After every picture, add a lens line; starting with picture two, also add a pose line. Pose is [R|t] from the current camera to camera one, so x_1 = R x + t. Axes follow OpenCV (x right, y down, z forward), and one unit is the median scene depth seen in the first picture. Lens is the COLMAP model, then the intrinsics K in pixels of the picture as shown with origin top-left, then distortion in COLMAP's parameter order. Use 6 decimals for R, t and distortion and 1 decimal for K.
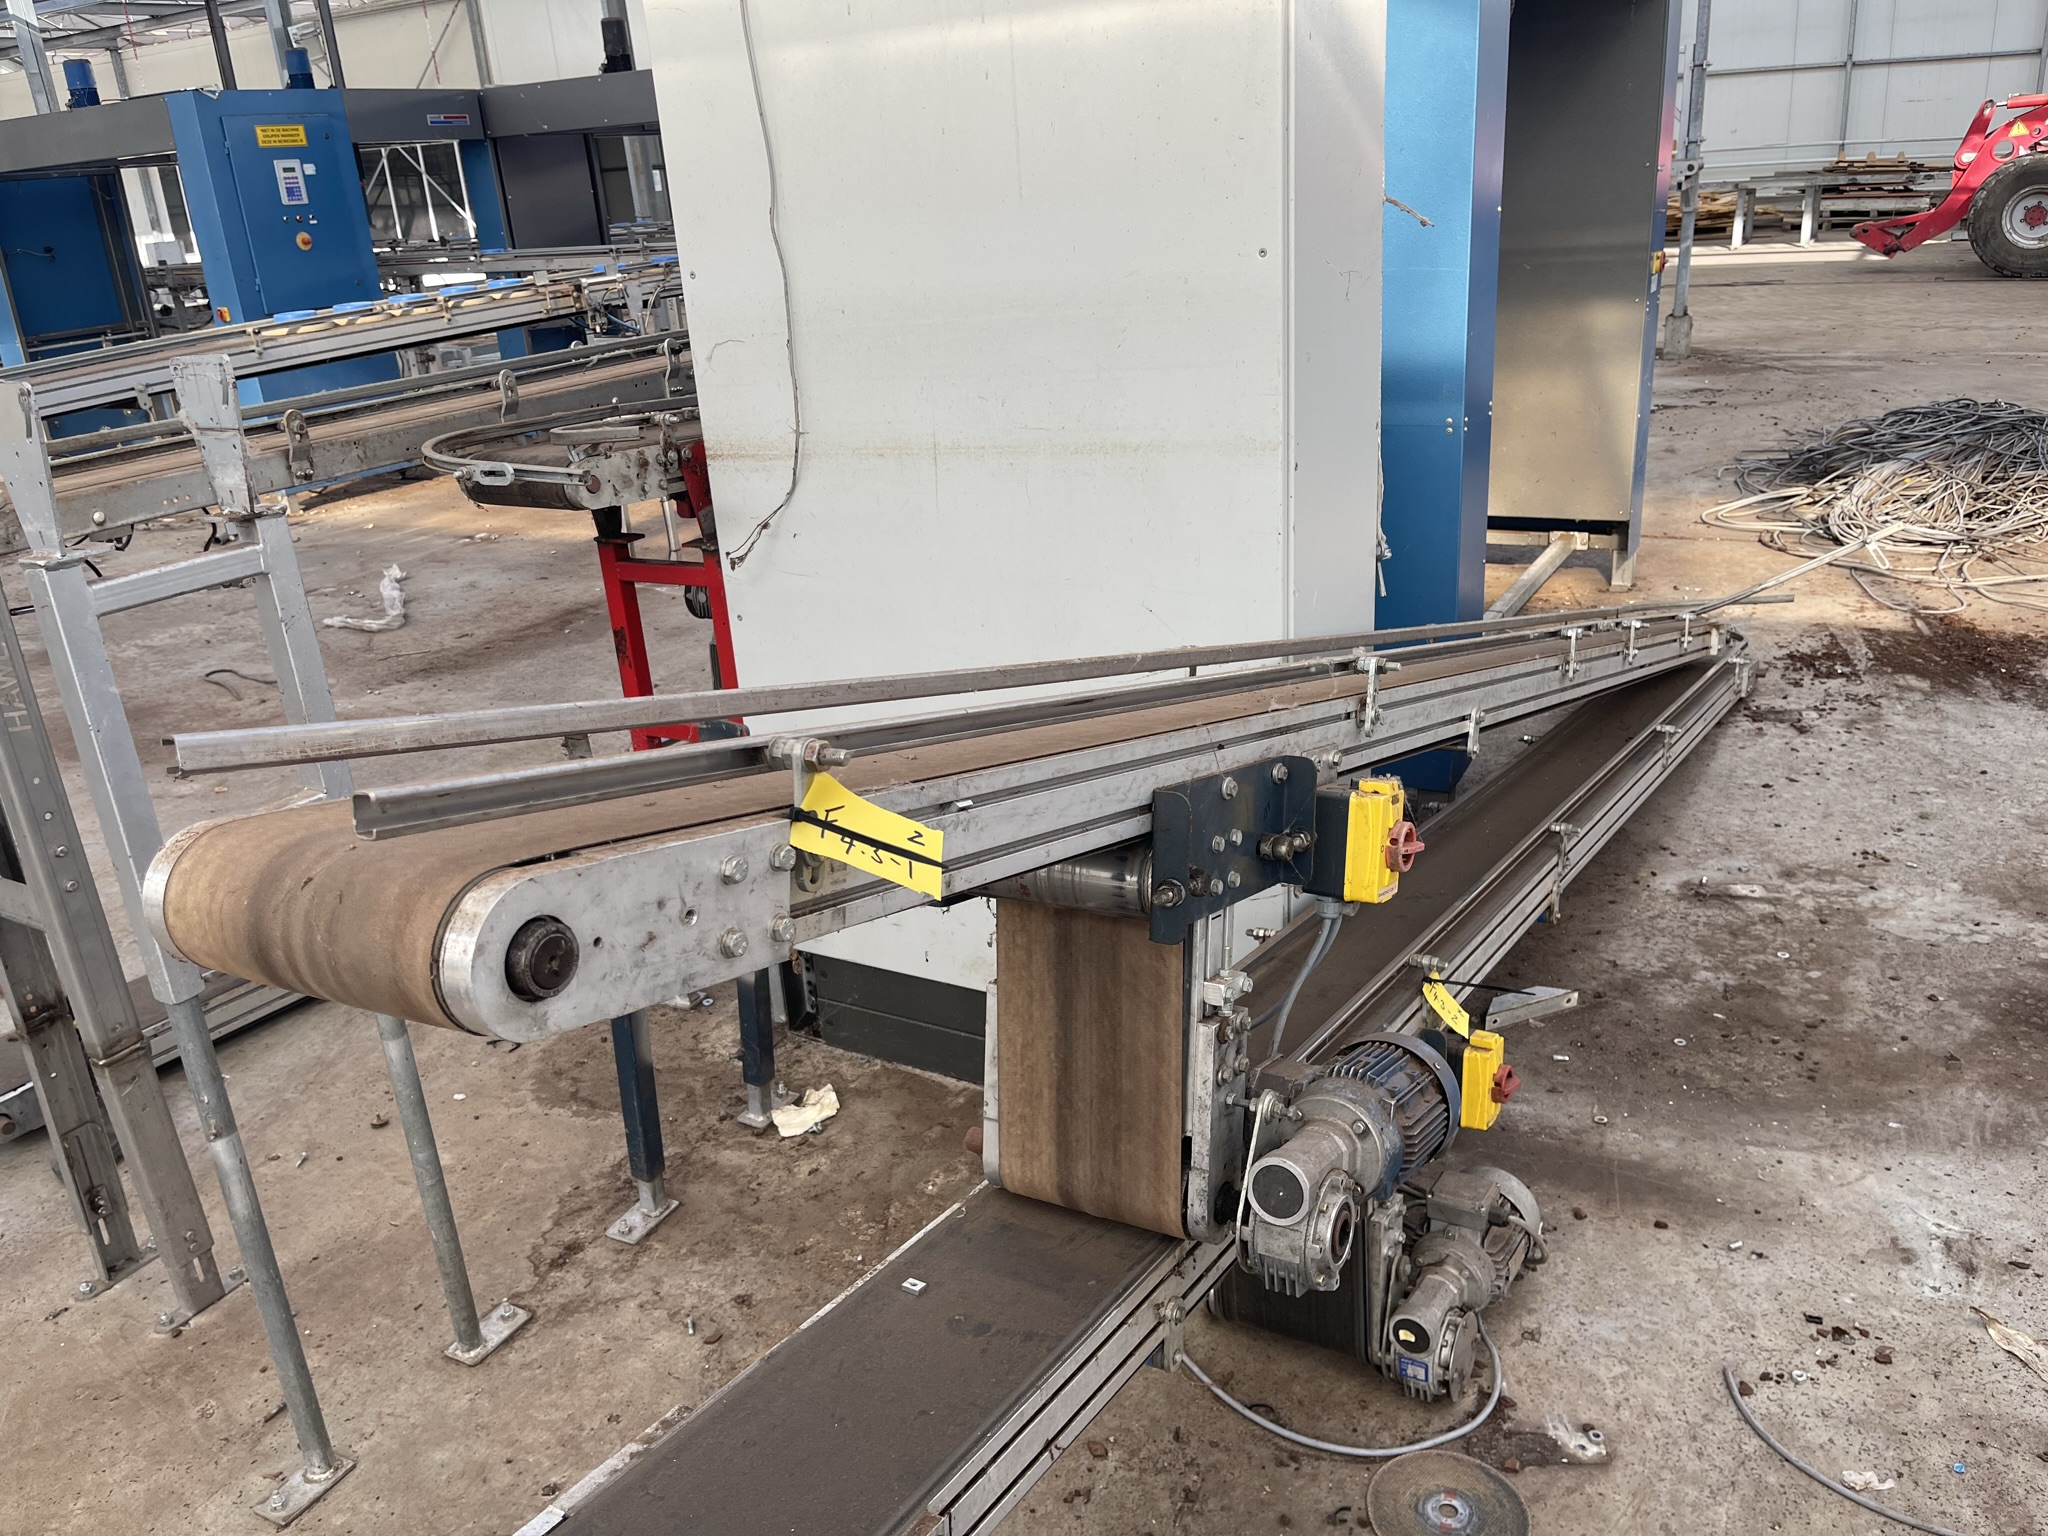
lens RADIAL K [[1557.4, 0, 992.7], [0, 1557.4, 768.6], [0, 0, 1]] dist [0.082315, -0.108667]
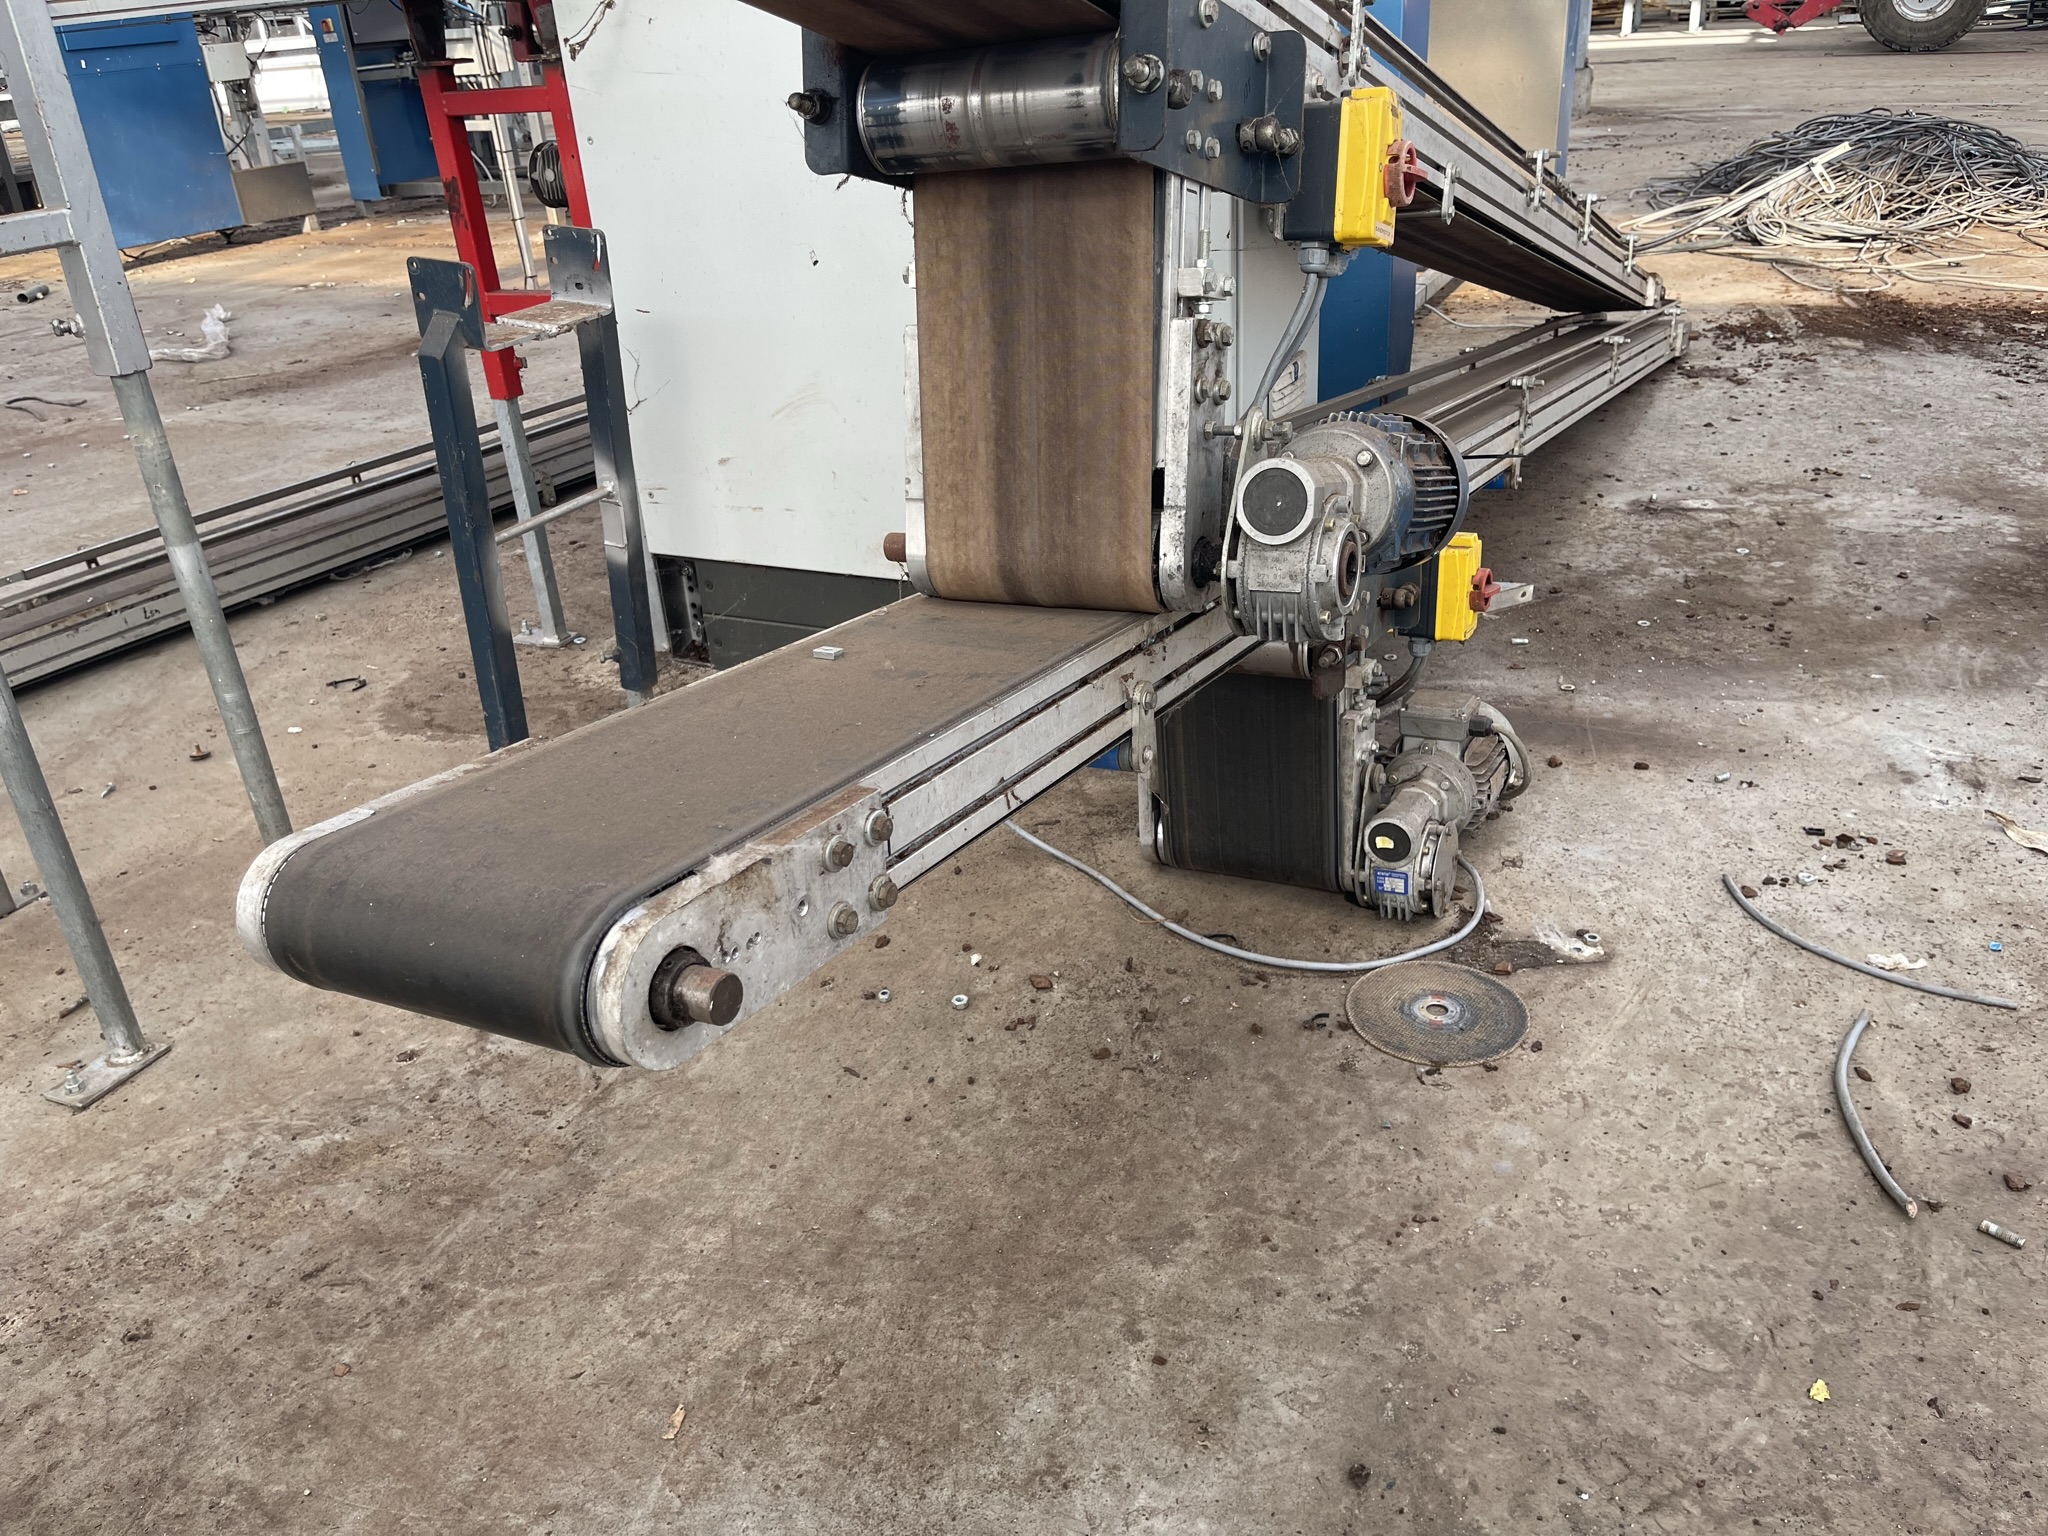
lens RADIAL K [[1559.5, 0, 997.8], [0, 1559.5, 759.4], [0, 0, 1]] dist [0.056890, -0.061073]
pose [[0.996991, -0.031023, 0.071041, -0.013745], [0.025640, 0.996818, 0.075468, 0.206939], [-0.073156, -0.073420, 0.994614, 0.121049]]
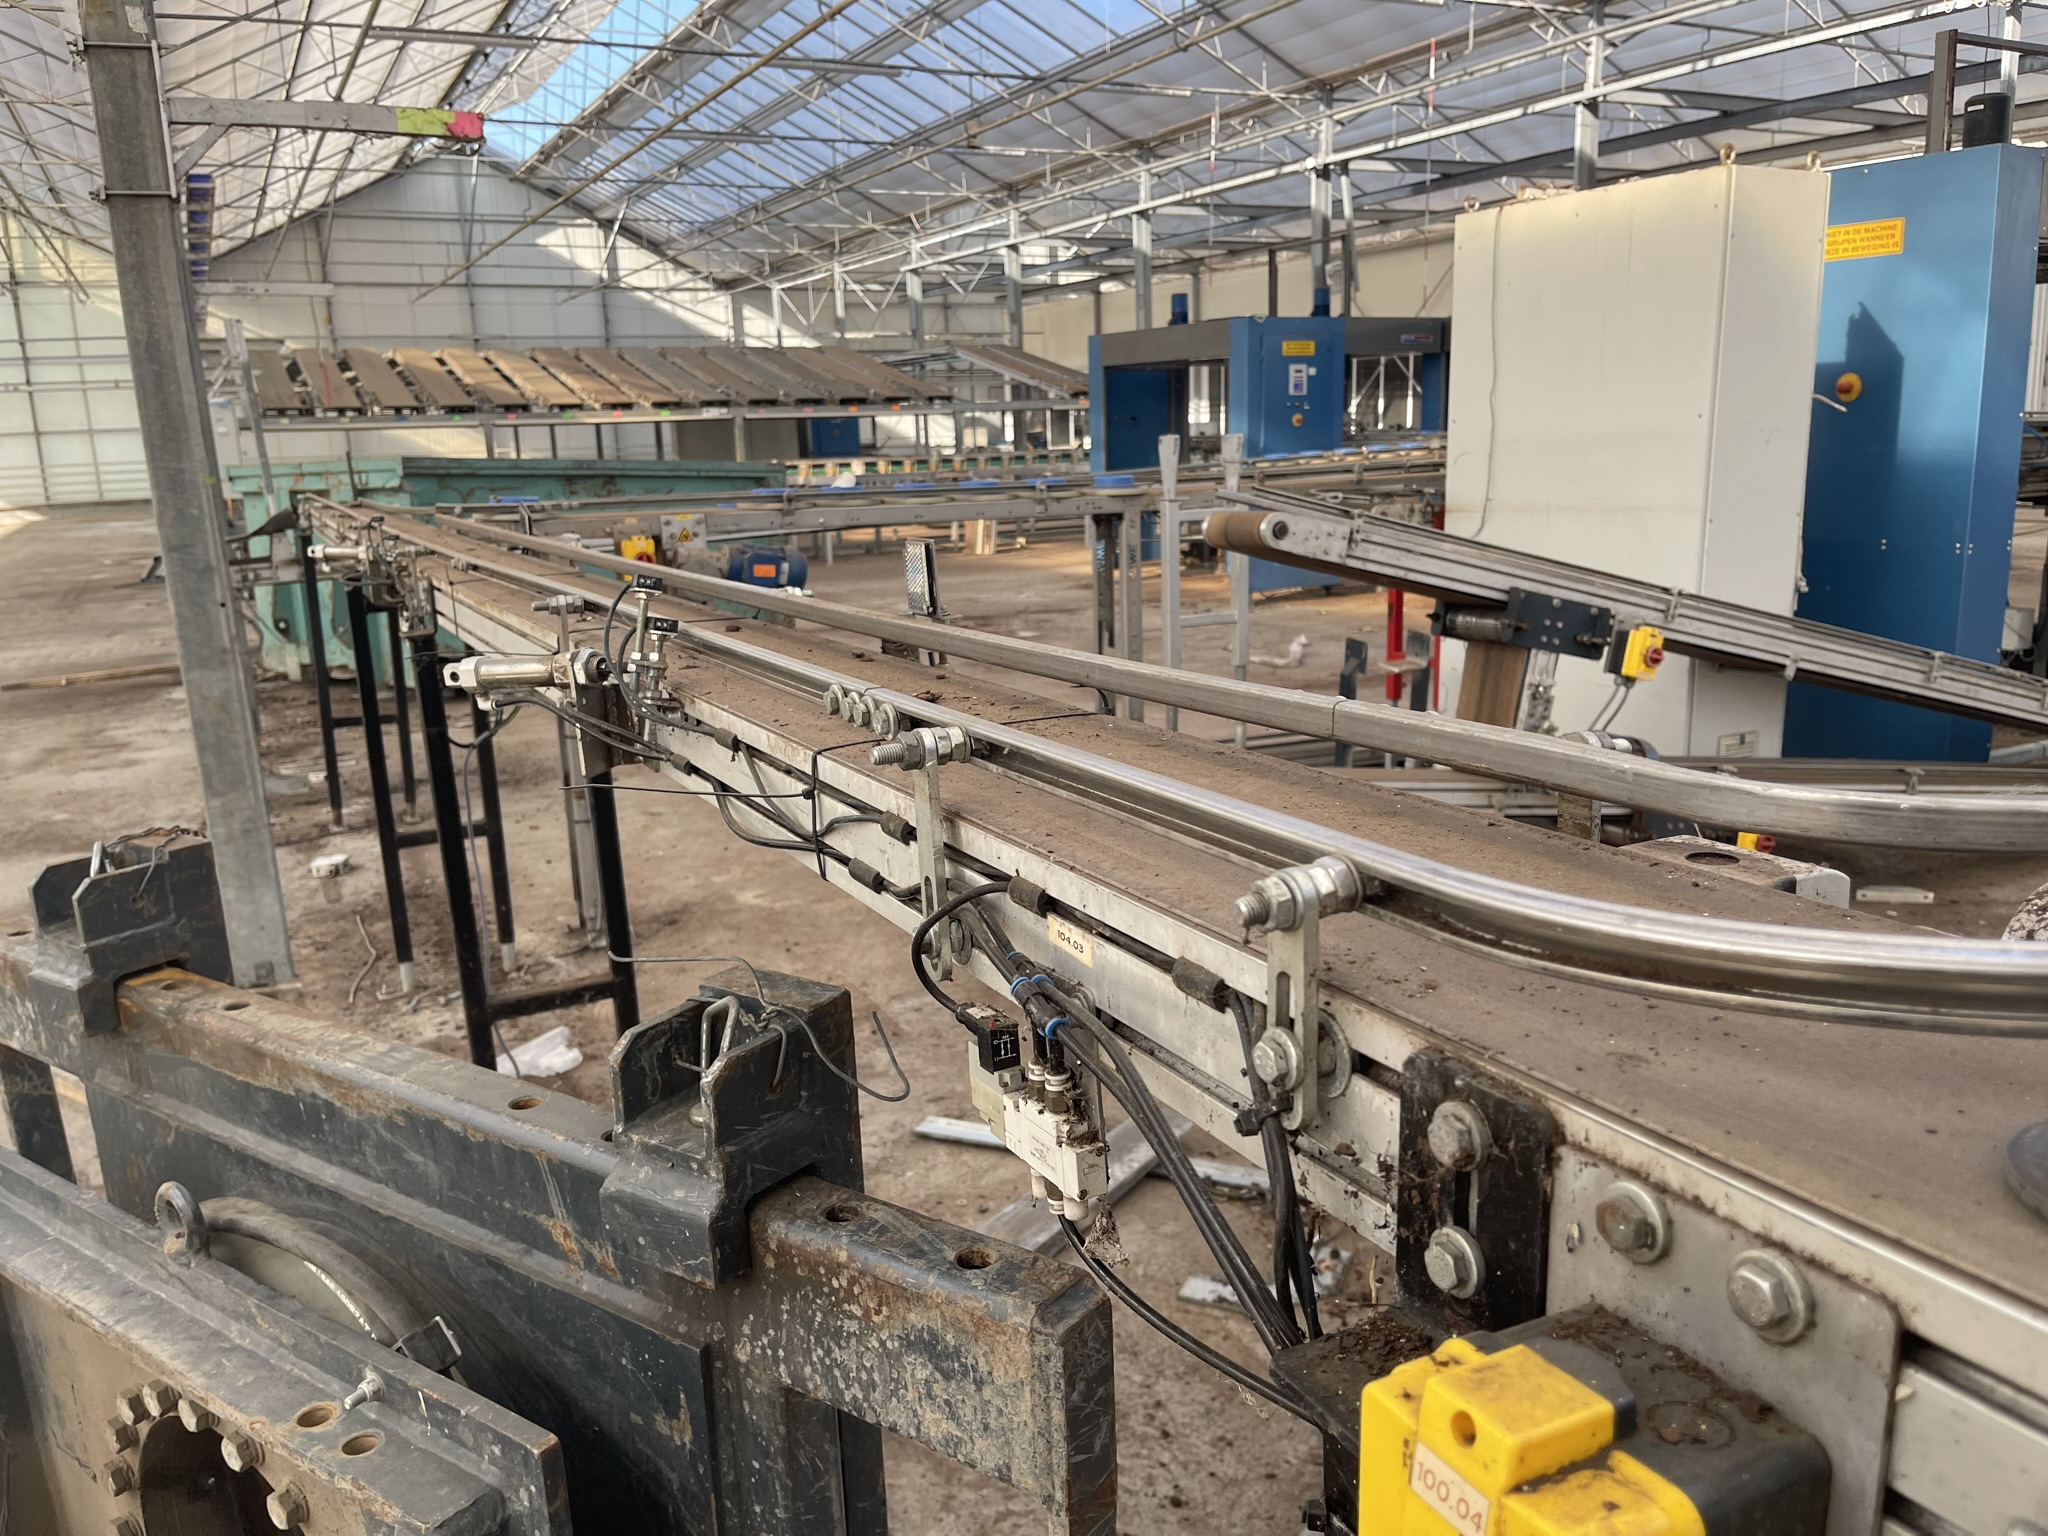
lens RADIAL K [[1634.0, 0, 1021.0], [0, 1634.0, 811.0], [0, 0, 1]] dist [0.060714, -0.085876]
pose [[0.844280, 0.168914, -0.508586, 0.539416], [-0.221903, 0.974036, -0.044869, 0.426331], [0.487802, 0.150739, 0.859842, -1.104978]]
